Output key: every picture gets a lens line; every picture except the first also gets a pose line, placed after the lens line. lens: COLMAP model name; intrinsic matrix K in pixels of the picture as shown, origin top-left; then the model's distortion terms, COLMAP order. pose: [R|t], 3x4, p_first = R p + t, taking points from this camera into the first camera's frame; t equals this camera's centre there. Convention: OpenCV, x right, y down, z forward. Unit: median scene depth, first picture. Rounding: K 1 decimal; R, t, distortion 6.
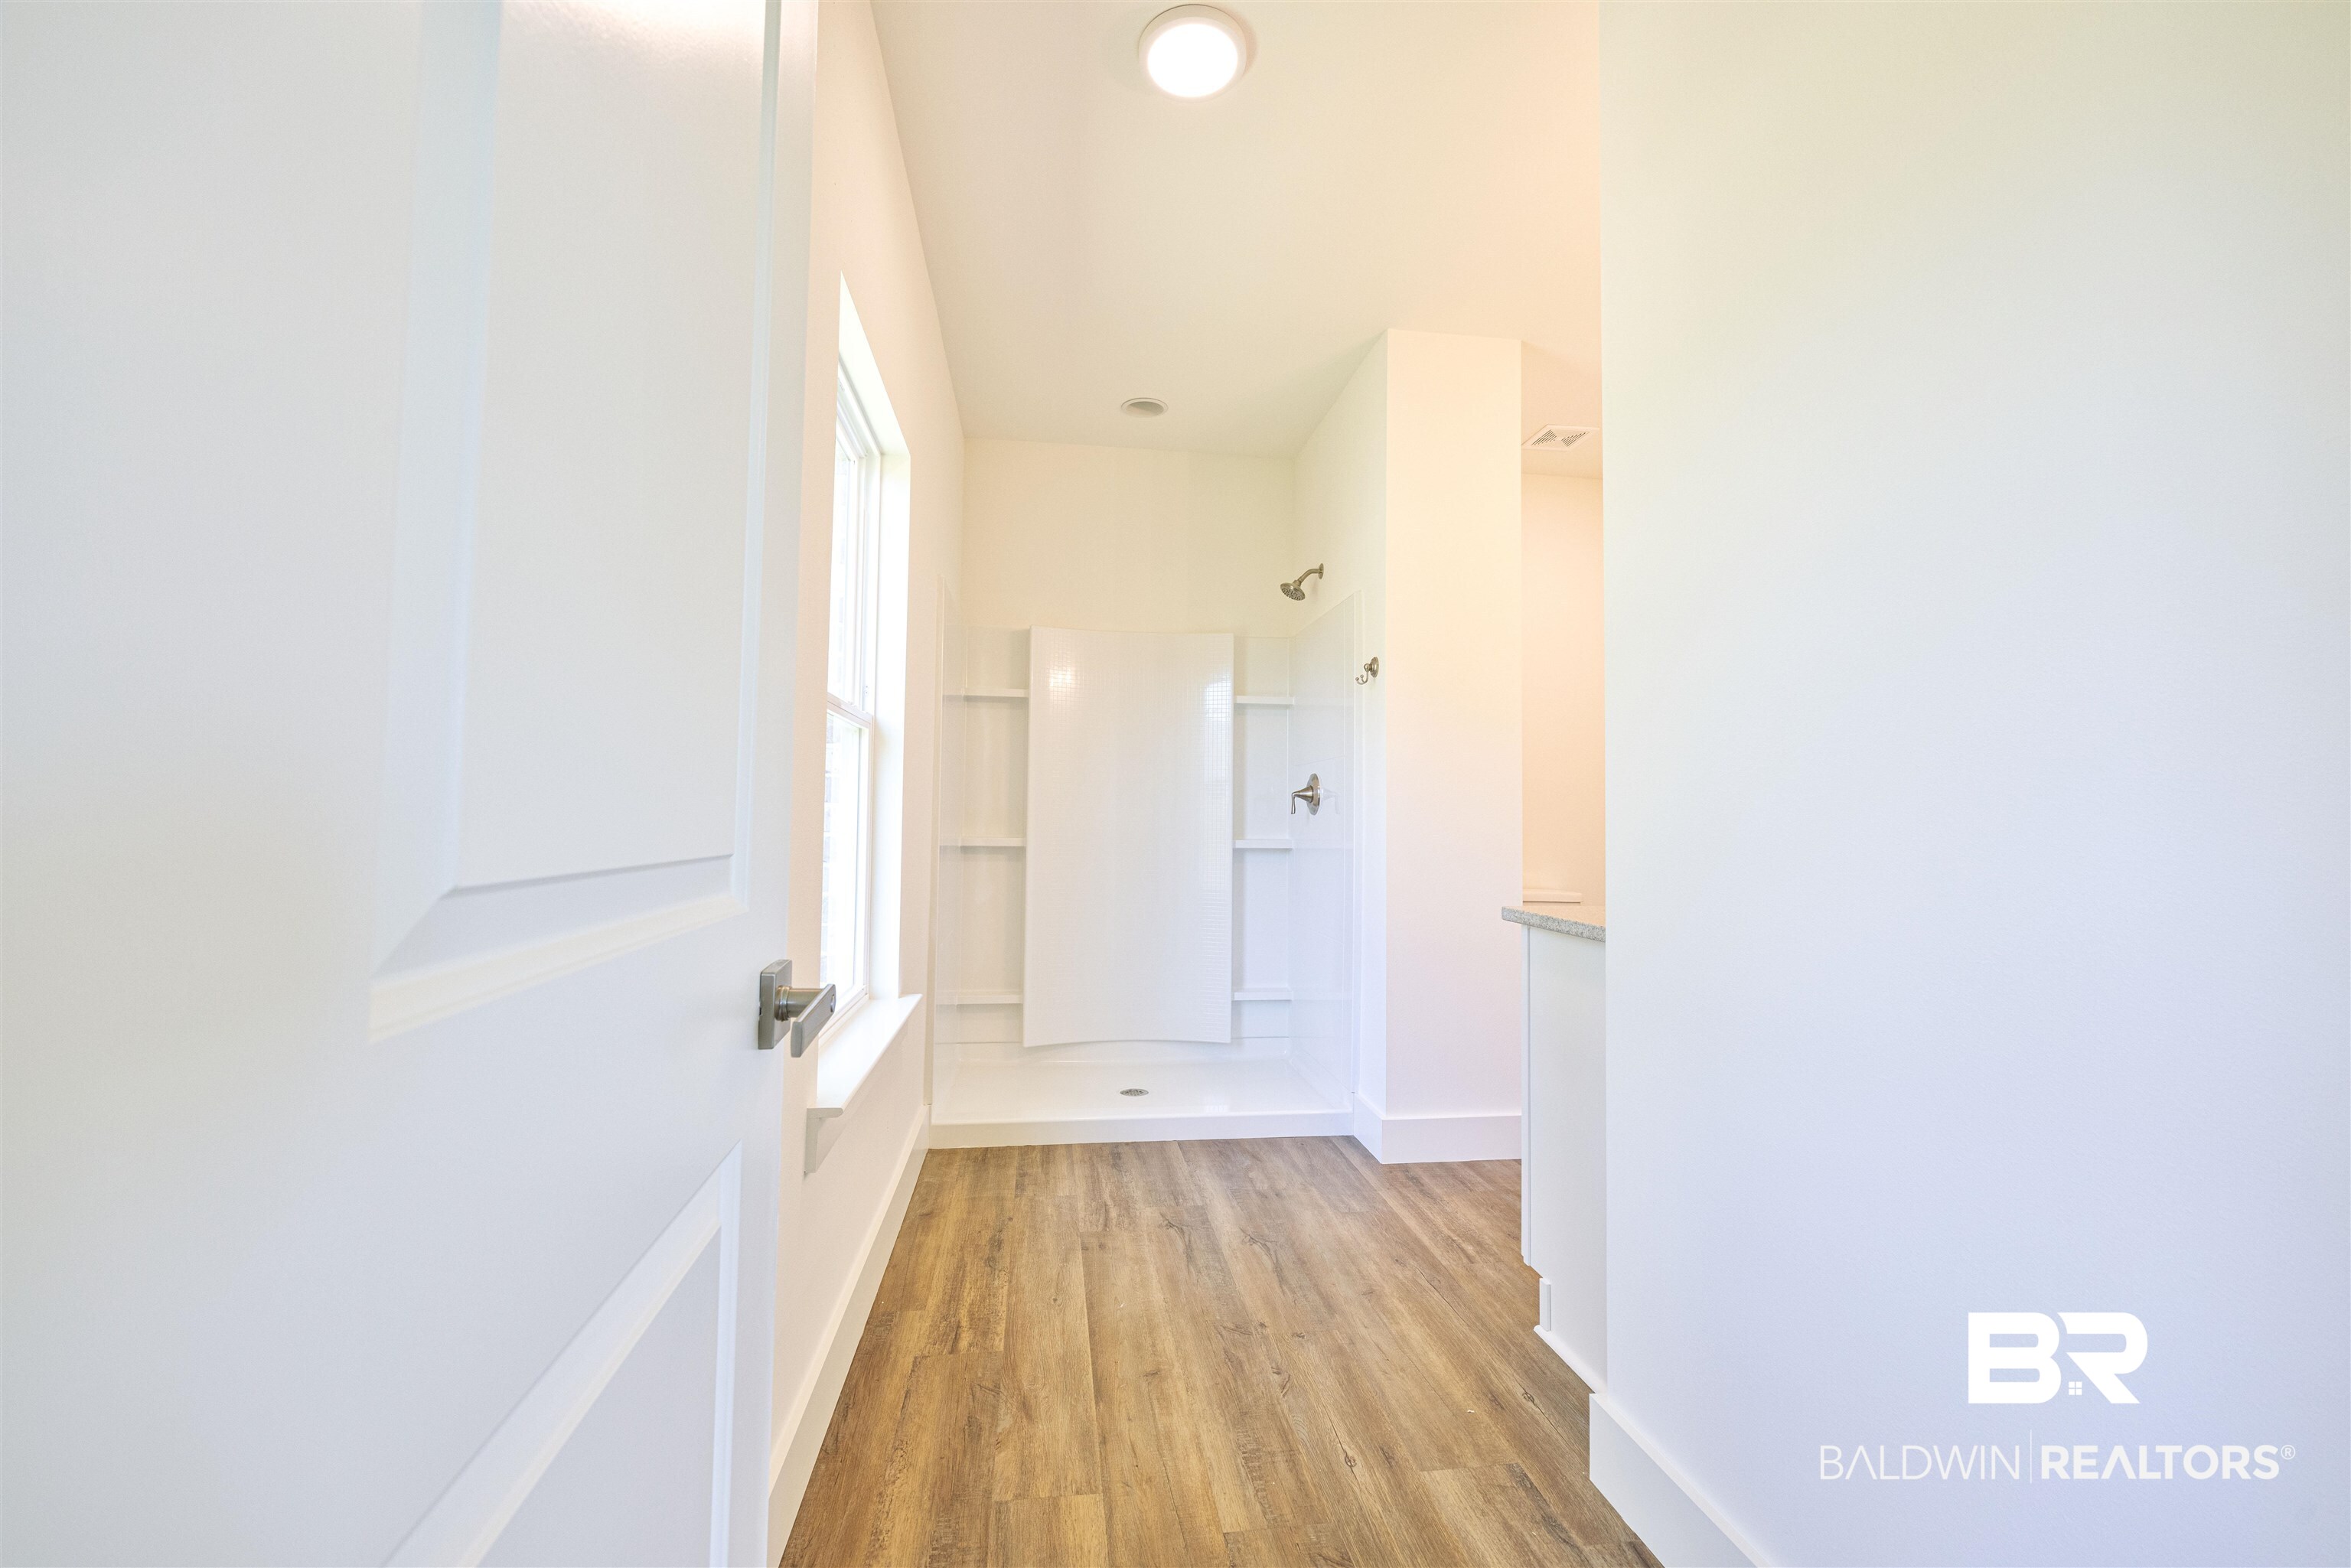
lens RADIAL K [[931.6, 0, 1169.8], [0, 931.6, 779.6], [0, 0, 1]] dist [-0.005835, -0.000519]
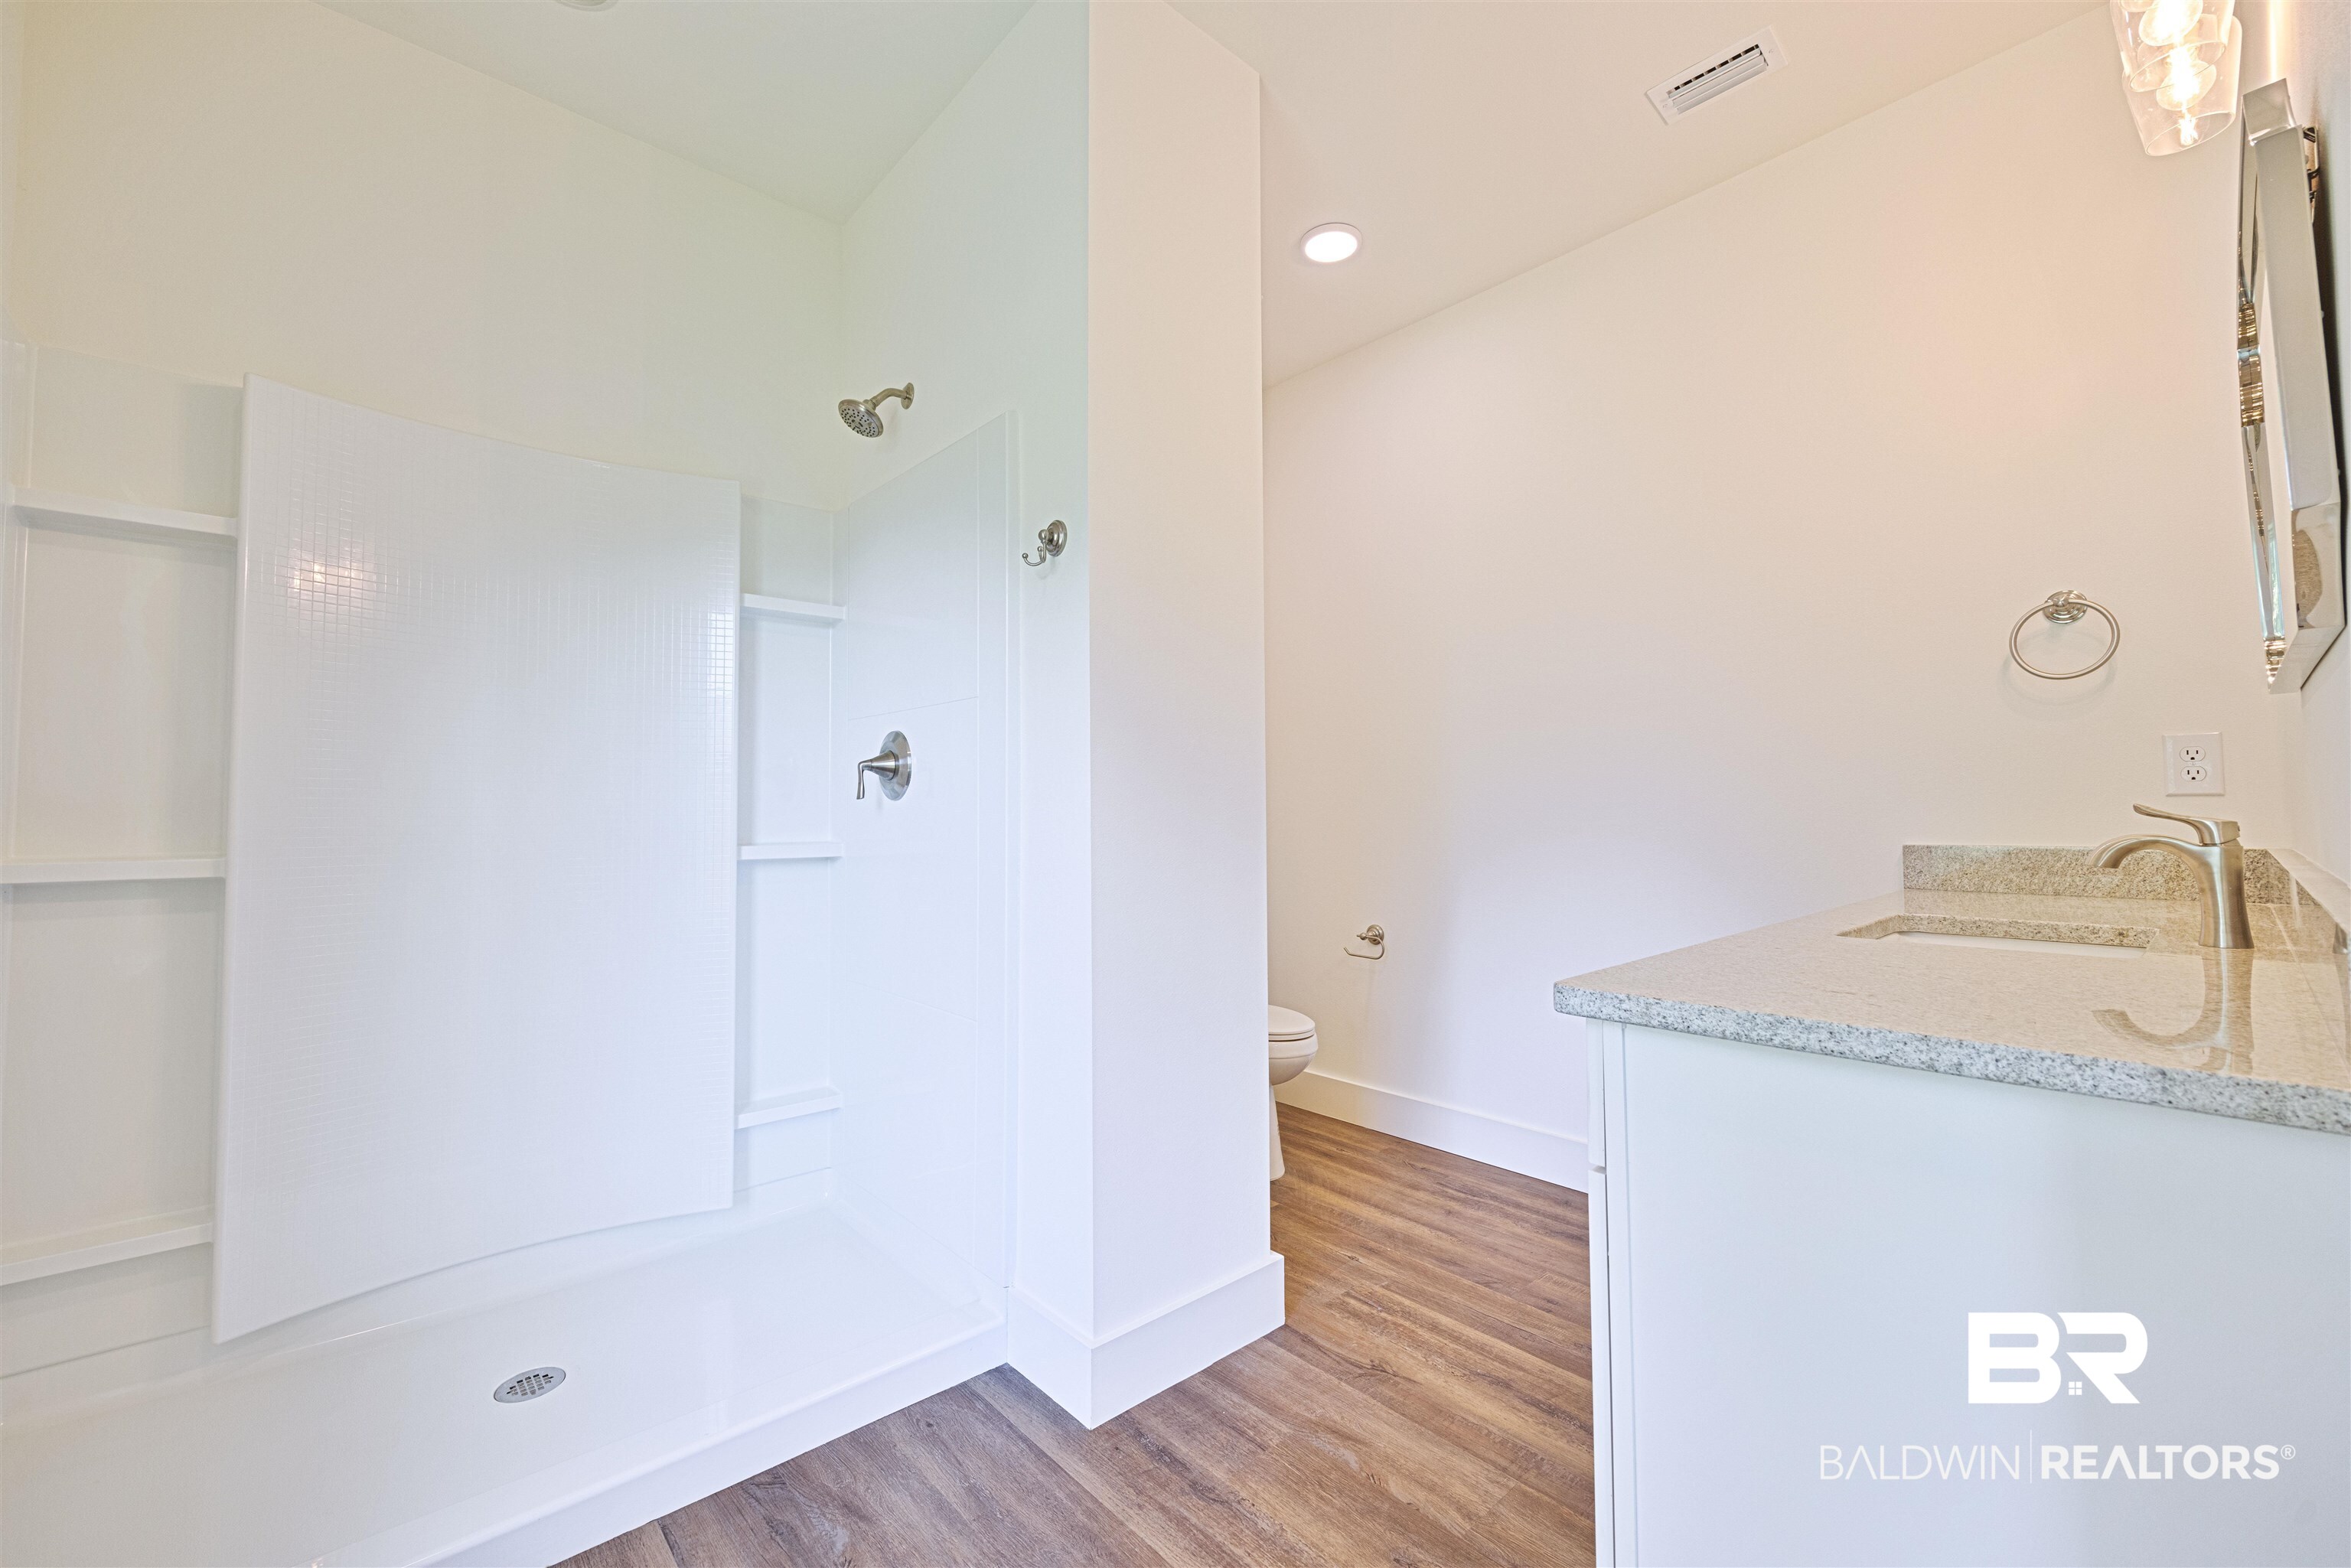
lens RADIAL K [[931.6, 0, 1169.8], [0, 931.6, 779.6], [0, 0, 1]] dist [-0.005835, -0.000519]
pose [[0.825231, 0.007485, 0.564745, -0.041863], [-0.012317, 0.999913, 0.004746, 0.022700], [-0.564661, -0.010872, 0.825252, 0.472100]]
